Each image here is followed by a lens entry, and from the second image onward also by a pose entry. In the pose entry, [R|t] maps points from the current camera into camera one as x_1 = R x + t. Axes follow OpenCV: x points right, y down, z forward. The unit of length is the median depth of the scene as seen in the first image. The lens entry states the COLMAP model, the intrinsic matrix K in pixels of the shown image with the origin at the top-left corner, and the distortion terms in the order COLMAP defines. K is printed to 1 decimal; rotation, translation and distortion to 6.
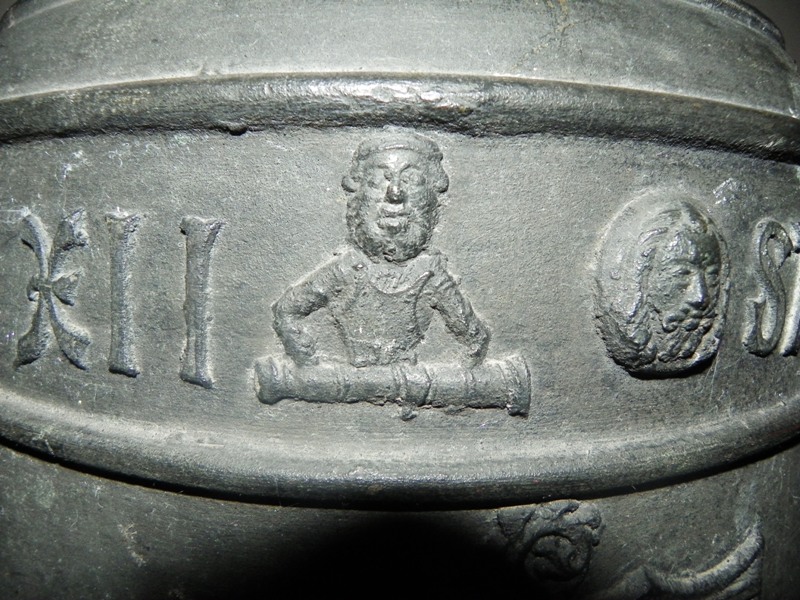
lens RADIAL K [[614.4, 0, 400.0], [0, 614.4, 300.0], [0, 0, 1]] dist [-0.177310, 0.039546]
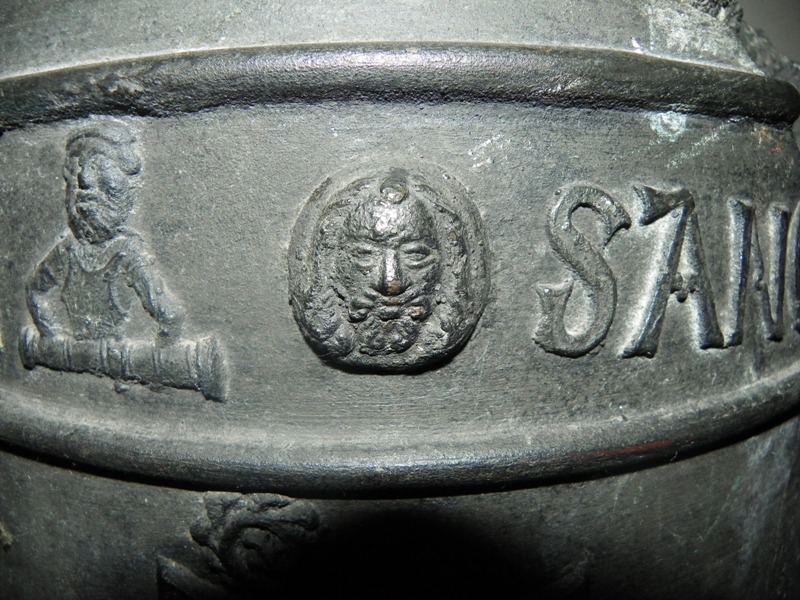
lens RADIAL K [[614.4, 0, 400.0], [0, 614.4, 300.0], [0, 0, 1]] dist [-0.177310, 0.039546]
pose [[0.960950, 0.027998, -0.275301, 0.747343], [-0.017142, 0.998981, 0.041762, -0.014385], [0.276189, -0.035412, 0.960451, 0.159157]]
